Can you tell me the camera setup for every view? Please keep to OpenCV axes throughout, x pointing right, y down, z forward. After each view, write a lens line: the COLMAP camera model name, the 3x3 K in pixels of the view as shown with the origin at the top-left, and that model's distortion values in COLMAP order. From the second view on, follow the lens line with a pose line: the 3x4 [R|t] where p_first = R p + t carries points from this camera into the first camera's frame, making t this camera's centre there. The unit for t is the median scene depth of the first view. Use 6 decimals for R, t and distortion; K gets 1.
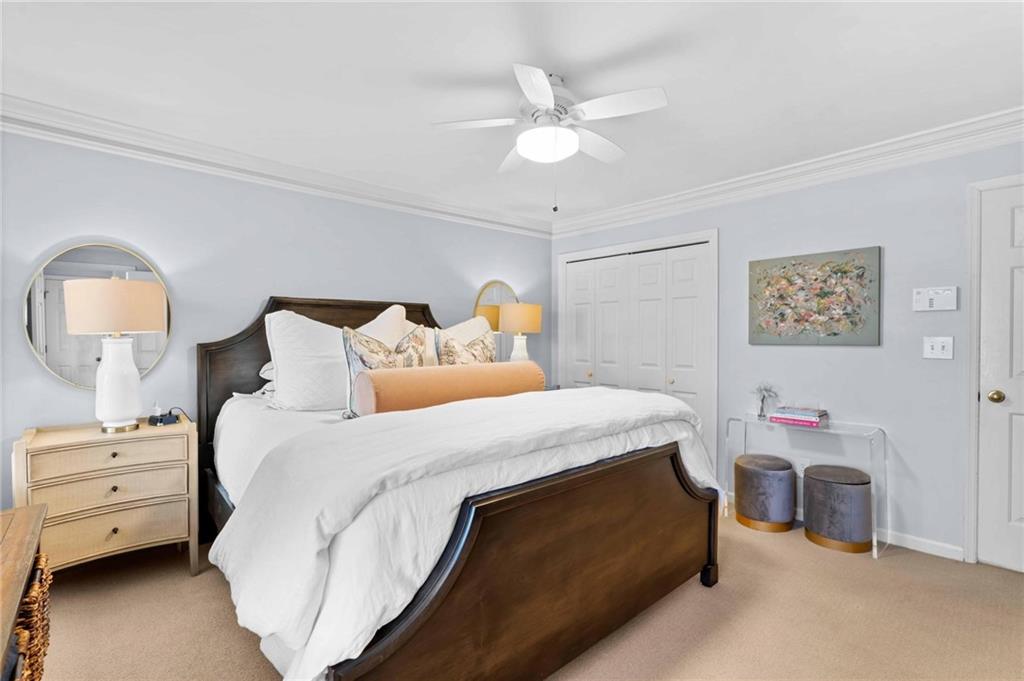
lens RADIAL K [[463.3, 0, 515.3], [0, 463.3, 338.7], [0, 0, 1]] dist [-0.002624, 0.004761]
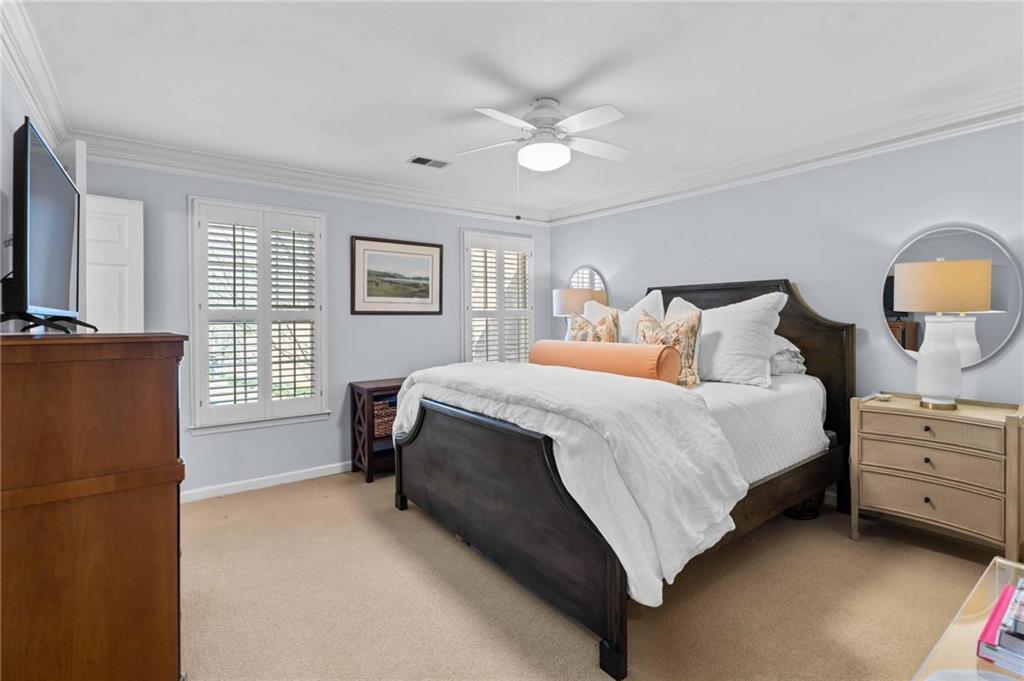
lens RADIAL K [[463.3, 0, 550.4], [0, 463.3, 320.3], [0, 0, 1]] dist [-0.002624, 0.004761]
pose [[-0.027084, 0.007043, -0.999608, 0.620738], [-0.002202, 0.999972, 0.007105, -0.004661], [0.999631, 0.002393, -0.027067, 0.514410]]
